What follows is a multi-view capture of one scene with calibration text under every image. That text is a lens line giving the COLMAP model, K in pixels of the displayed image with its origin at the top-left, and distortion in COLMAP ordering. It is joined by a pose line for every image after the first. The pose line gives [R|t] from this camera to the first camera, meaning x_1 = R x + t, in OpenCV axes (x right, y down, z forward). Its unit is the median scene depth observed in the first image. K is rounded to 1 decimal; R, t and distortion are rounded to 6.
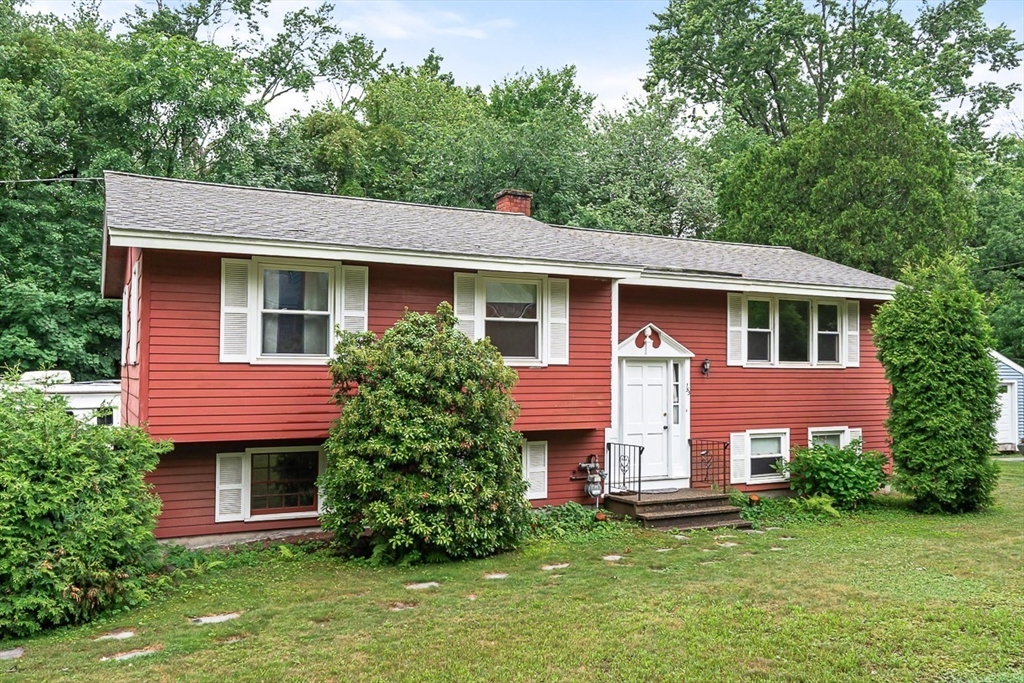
lens RADIAL K [[679.6, 0, 512.0], [0, 679.6, 341.5], [0, 0, 1]] dist [0.000412, -0.002882]
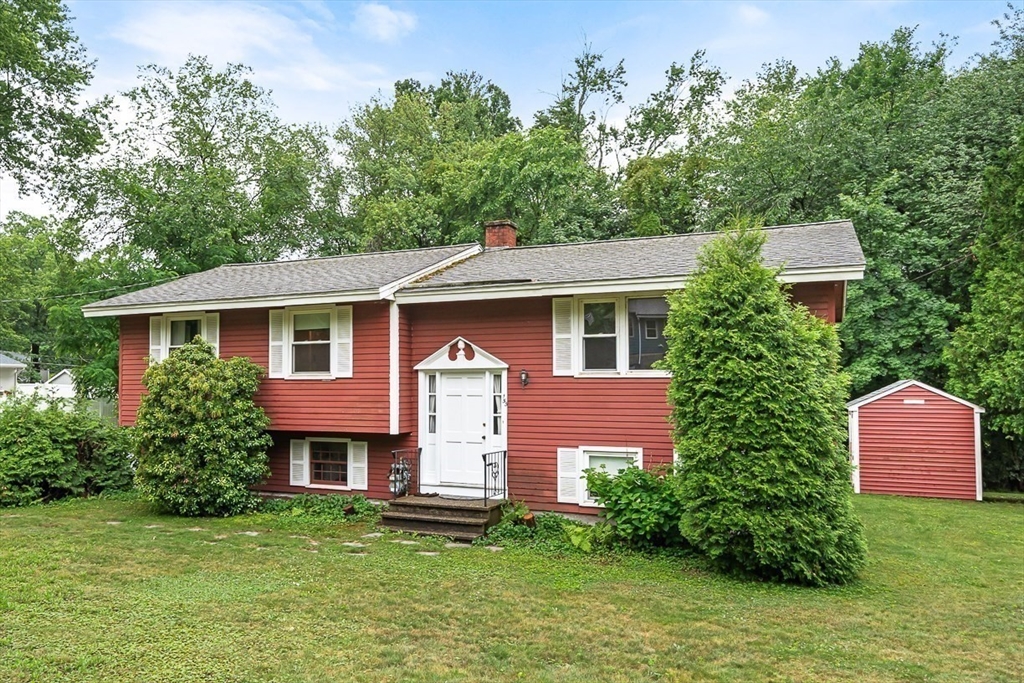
lens RADIAL K [[610.4, 0, 513.8], [0, 610.4, 355.7], [0, 0, 1]] dist [-0.003444, -0.001091]
pose [[0.738069, -0.037288, -0.673694, 0.883230], [0.034324, 0.999254, -0.017703, 0.021512], [0.673851, -0.010058, 0.738798, 0.353599]]
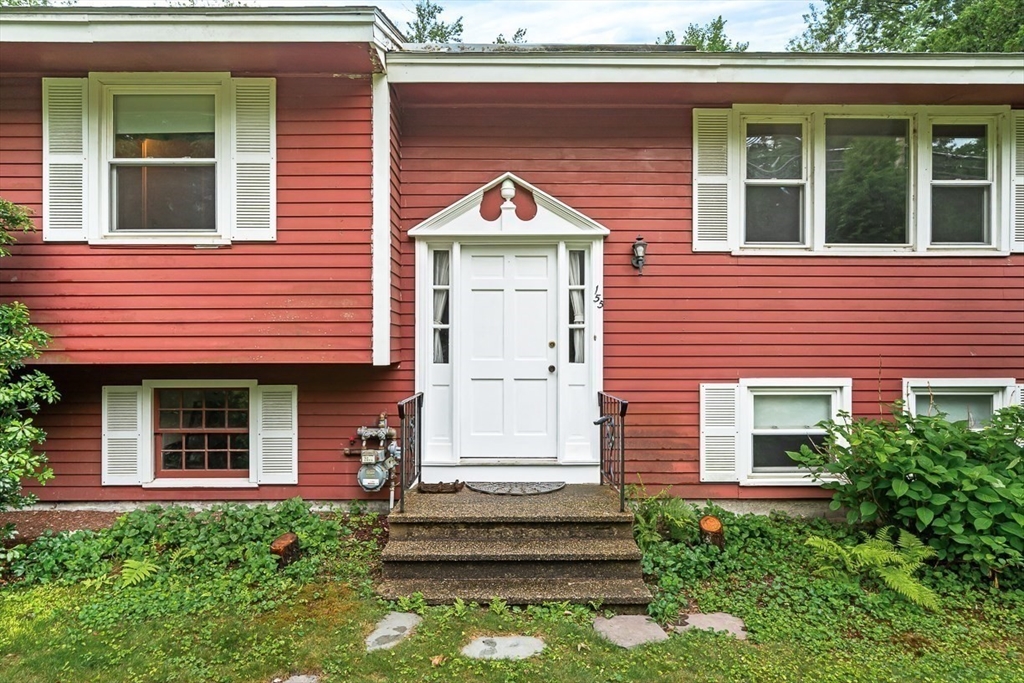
lens RADIAL K [[522.7, 0, 509.2], [0, 522.7, 327.5], [0, 0, 1]] dist [-0.000130, 0.000148]
pose [[0.923611, -0.009864, -0.383204, 0.354013], [0.021471, 0.999431, 0.026024, 0.082676], [0.382729, -0.032264, 0.923297, 0.606432]]
